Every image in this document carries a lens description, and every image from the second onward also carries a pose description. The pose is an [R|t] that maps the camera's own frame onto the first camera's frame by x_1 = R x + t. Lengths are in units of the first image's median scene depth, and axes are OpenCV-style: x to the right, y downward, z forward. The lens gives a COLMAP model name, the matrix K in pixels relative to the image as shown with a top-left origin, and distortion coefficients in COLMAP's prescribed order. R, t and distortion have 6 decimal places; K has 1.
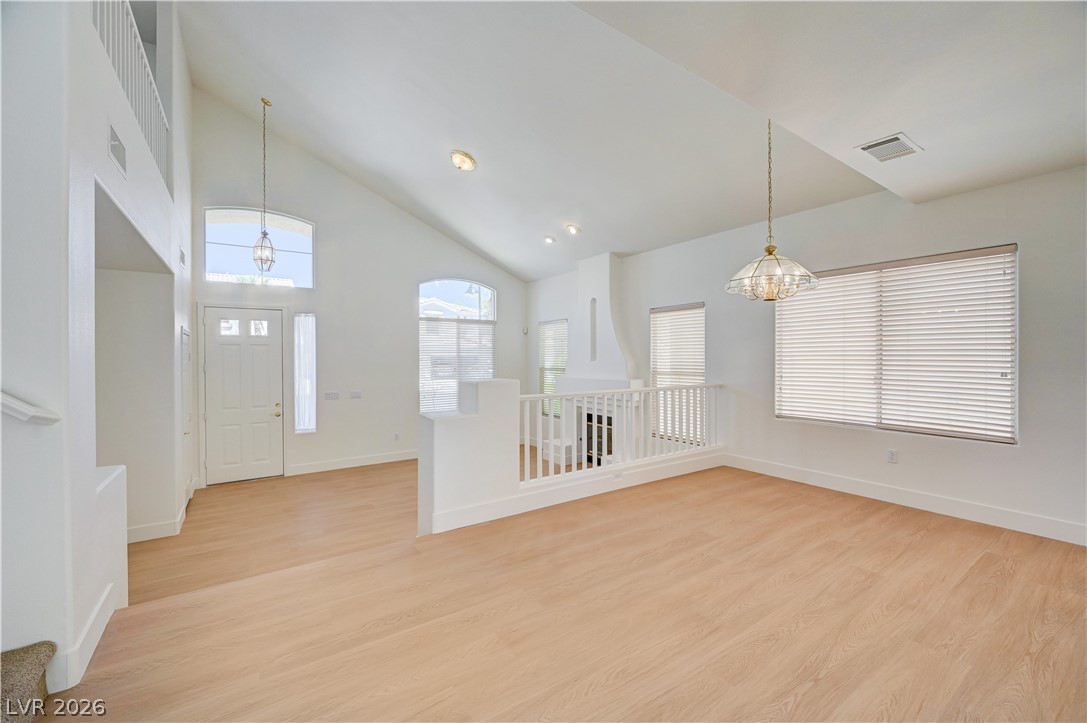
lens RADIAL K [[438.1, 0, 545.1], [0, 438.1, 359.7], [0, 0, 1]] dist [0.003160, 0.000340]
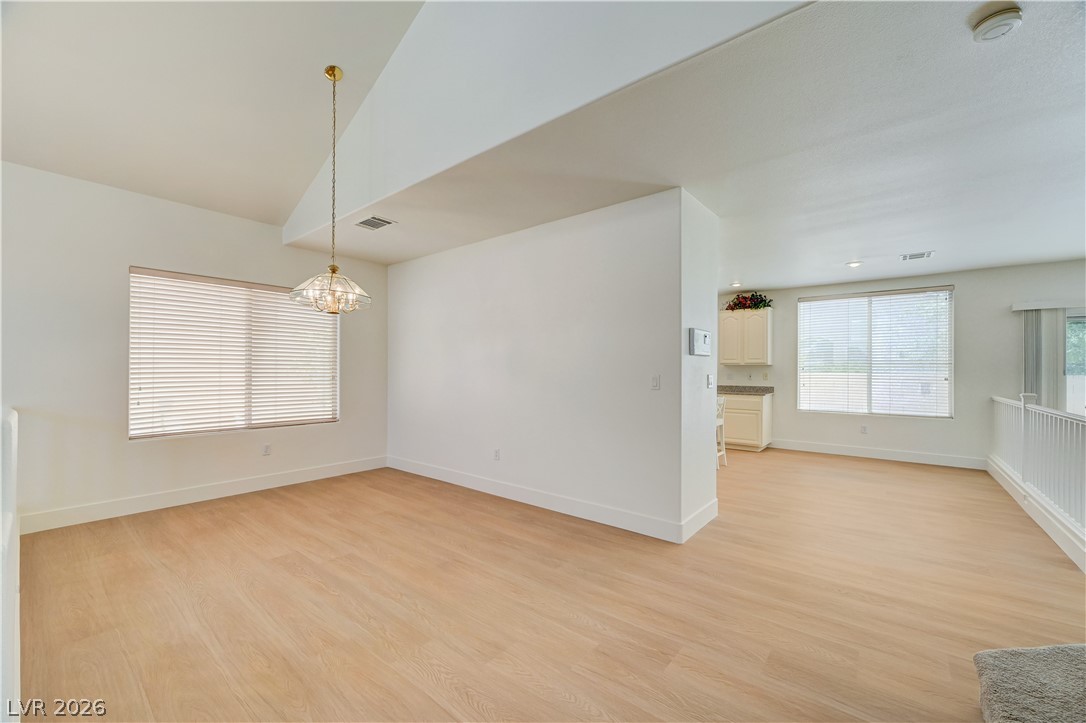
lens RADIAL K [[430.4, 0, 544.6], [0, 430.4, 366.4], [0, 0, 1]] dist [0.003738, -0.000072]
pose [[-0.280363, 0.013917, 0.959793, -0.523920], [0.002511, 0.999902, -0.013765, 0.013660], [-0.959891, -0.001449, -0.280371, 0.591153]]
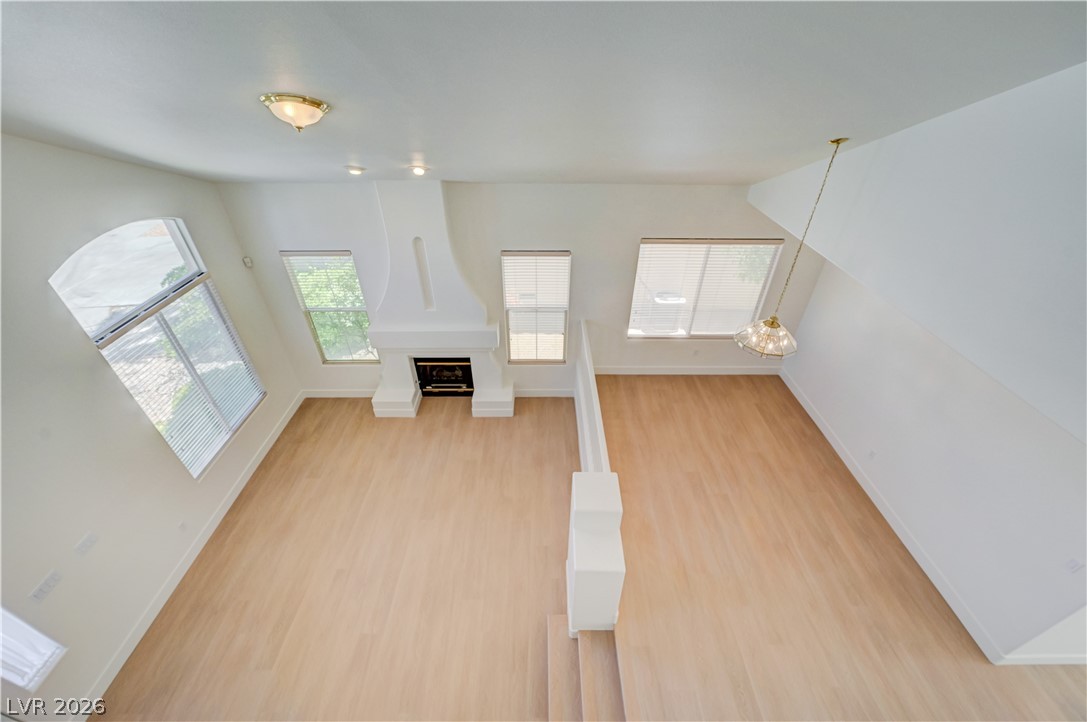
lens RADIAL K [[438.1, 0, 545.0], [0, 438.1, 360.0], [0, 0, 1]] dist [0.003160, 0.000340]
pose [[0.557470, -0.476952, 0.679517, -0.667698], [-0.003930, 0.816976, 0.576658, -0.702419], [-0.830187, -0.324140, 0.453566, 0.689275]]
